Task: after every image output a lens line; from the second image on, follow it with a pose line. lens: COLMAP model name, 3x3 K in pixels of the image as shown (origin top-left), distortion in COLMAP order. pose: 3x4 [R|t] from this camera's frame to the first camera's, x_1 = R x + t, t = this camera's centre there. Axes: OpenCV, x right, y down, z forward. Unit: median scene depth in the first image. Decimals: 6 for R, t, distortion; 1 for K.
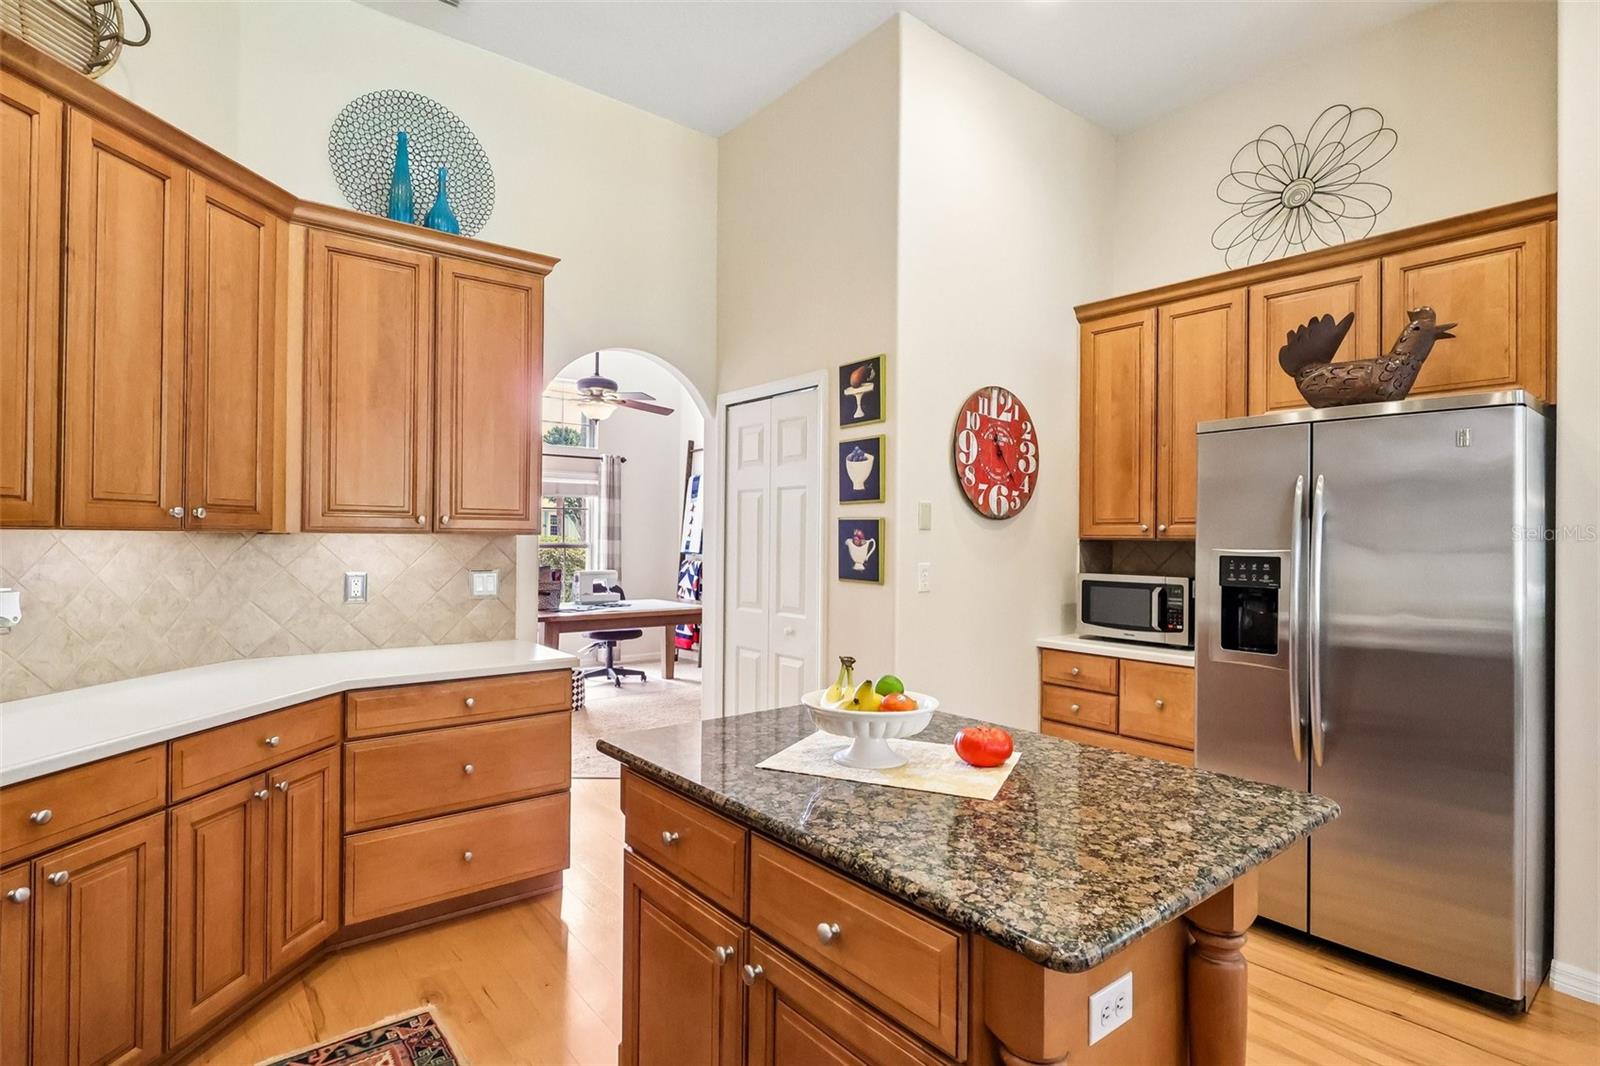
lens RADIAL K [[800.2, 0, 800.7], [0, 800.2, 527.6], [0, 0, 1]] dist [0.000186, 0.000082]
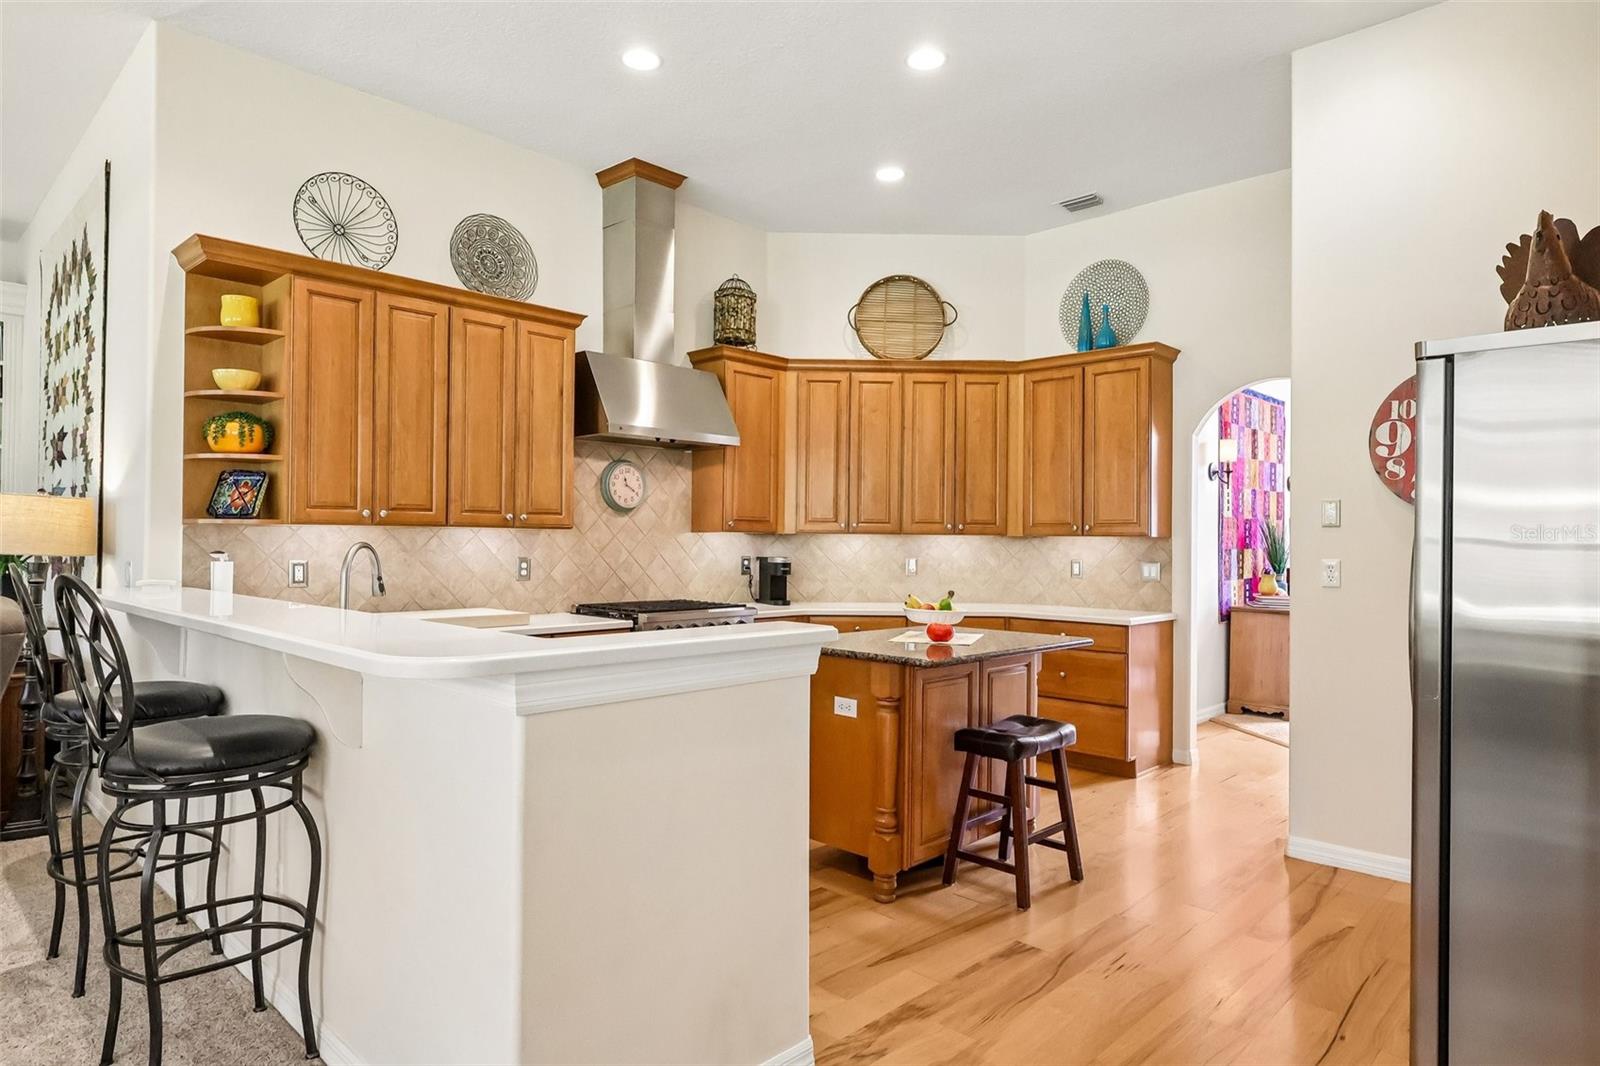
lens RADIAL K [[930.2, 0, 800.4], [0, 930.2, 537.5], [0, 0, 1]] dist [-0.000048, 0.000011]
pose [[0.116462, -0.010892, -0.993135, 1.383535], [0.002910, 0.999939, -0.010626, 0.028959], [0.993191, -0.001652, 0.116487, 0.204664]]
